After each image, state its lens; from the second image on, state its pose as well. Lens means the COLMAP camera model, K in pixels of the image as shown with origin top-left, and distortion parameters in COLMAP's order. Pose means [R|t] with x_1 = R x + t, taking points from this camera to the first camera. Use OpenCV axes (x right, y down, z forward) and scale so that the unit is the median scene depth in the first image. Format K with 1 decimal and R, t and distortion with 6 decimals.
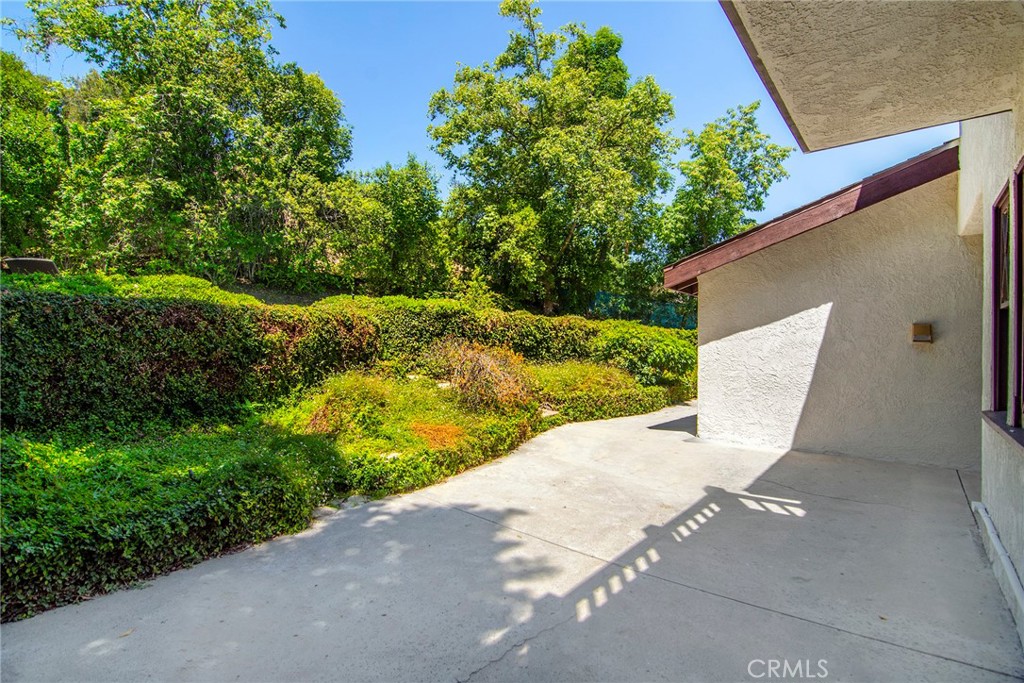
lens RADIAL K [[491.3, 0, 512.0], [0, 491.3, 341.5], [0, 0, 1]] dist [-0.000522, -0.012500]
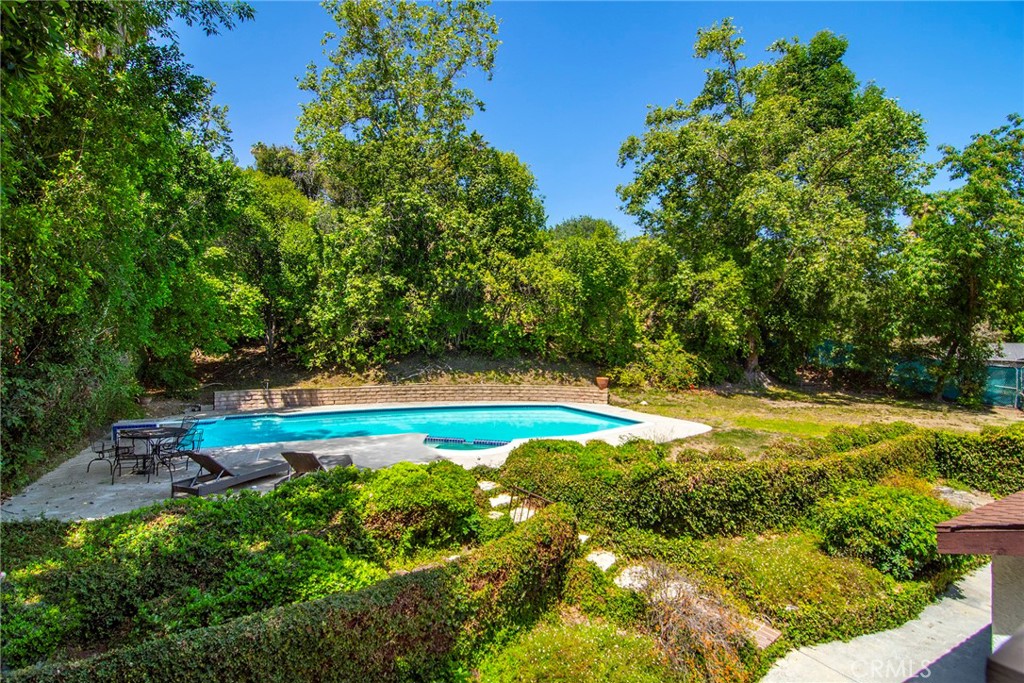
lens RADIAL K [[491.3, 0, 512.0], [0, 491.3, 341.5], [0, 0, 1]] dist [-0.000522, -0.012500]
pose [[0.930821, -0.002131, -0.365469, -0.010263], [-0.000297, 0.999978, -0.006586, -0.135027], [0.365475, 0.006238, 0.930800, 0.011853]]
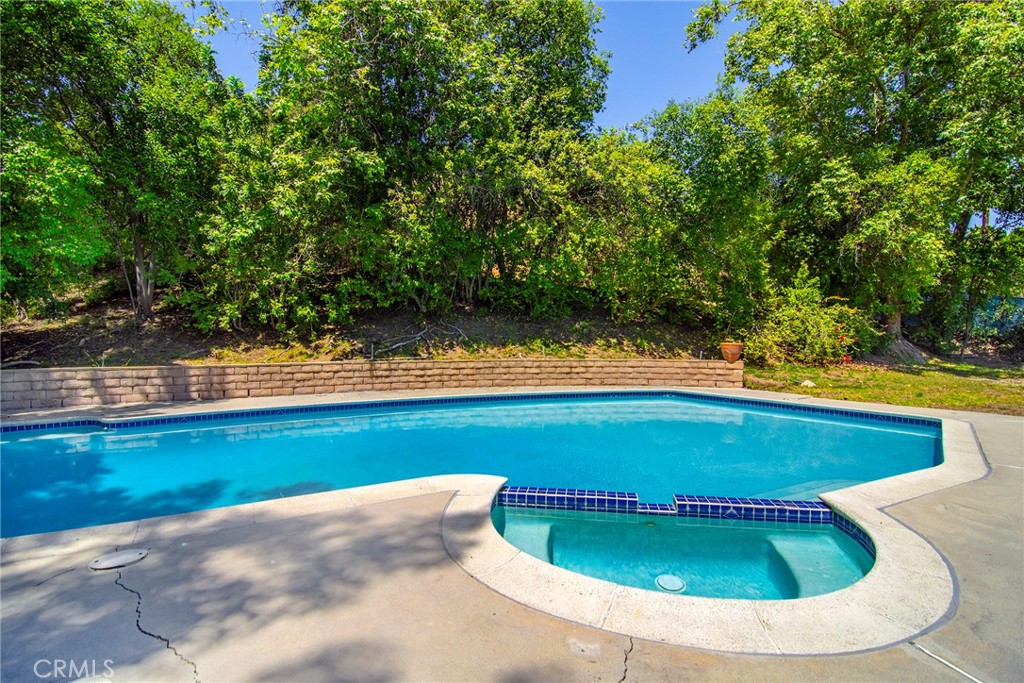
lens RADIAL K [[489.3, 0, 512.3], [0, 489.3, 344.4], [0, 0, 1]] dist [-0.002294, -0.012127]
pose [[0.956354, -0.007415, -0.292117, -0.283665], [0.010947, 0.999885, 0.010459, -0.074876], [0.292006, -0.013200, 0.956325, 0.378603]]
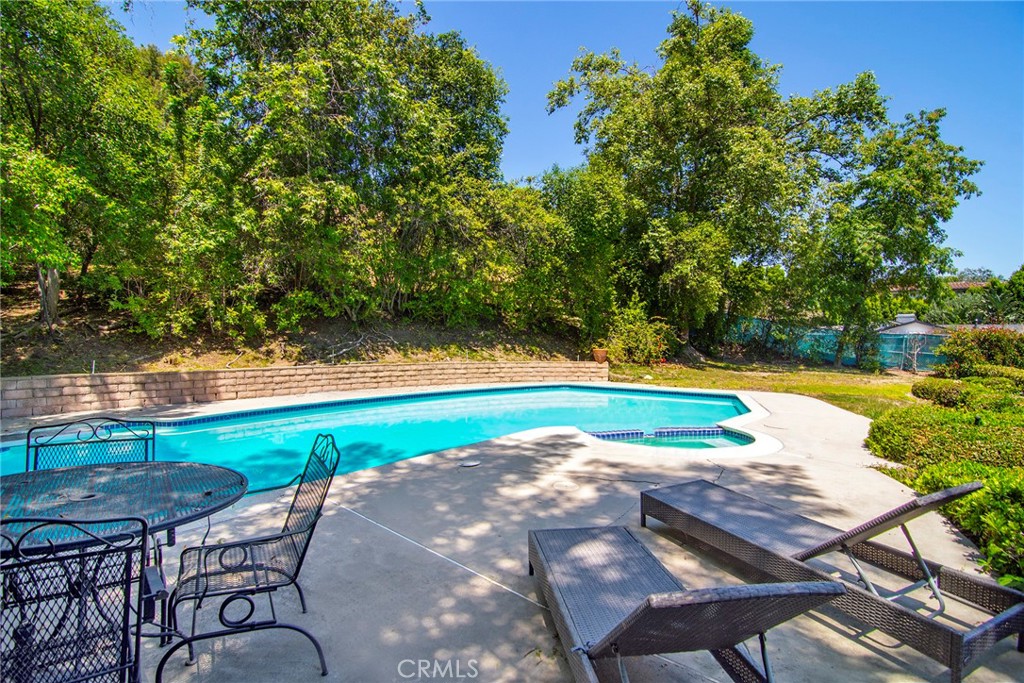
lens RADIAL K [[491.3, 0, 512.0], [0, 491.3, 341.5], [0, 0, 1]] dist [-0.000522, -0.012500]
pose [[0.996728, -0.004569, 0.080704, -0.413803], [0.004463, 0.999989, 0.001498, -0.081973], [-0.080710, -0.001133, 0.996737, 0.217906]]
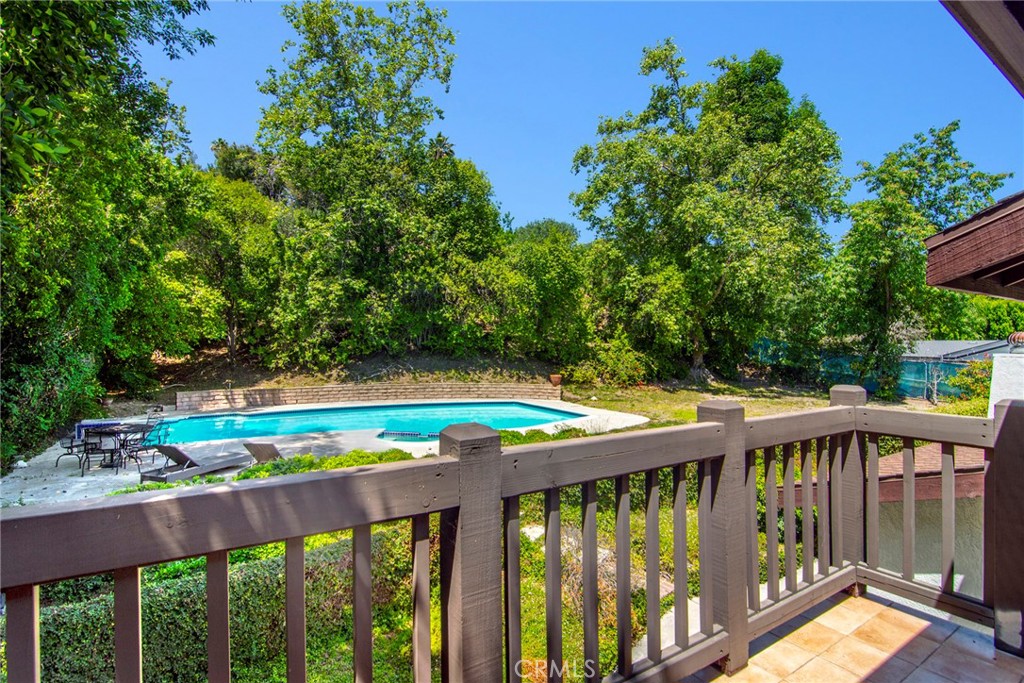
lens RADIAL K [[489.3, 0, 512.3], [0, 489.3, 344.4], [0, 0, 1]] dist [-0.002294, -0.012127]
pose [[0.952066, -0.006005, -0.305835, 0.030456], [0.006110, 0.999981, -0.000613, -0.134321], [0.305833, -0.001285, 0.952084, -0.025366]]
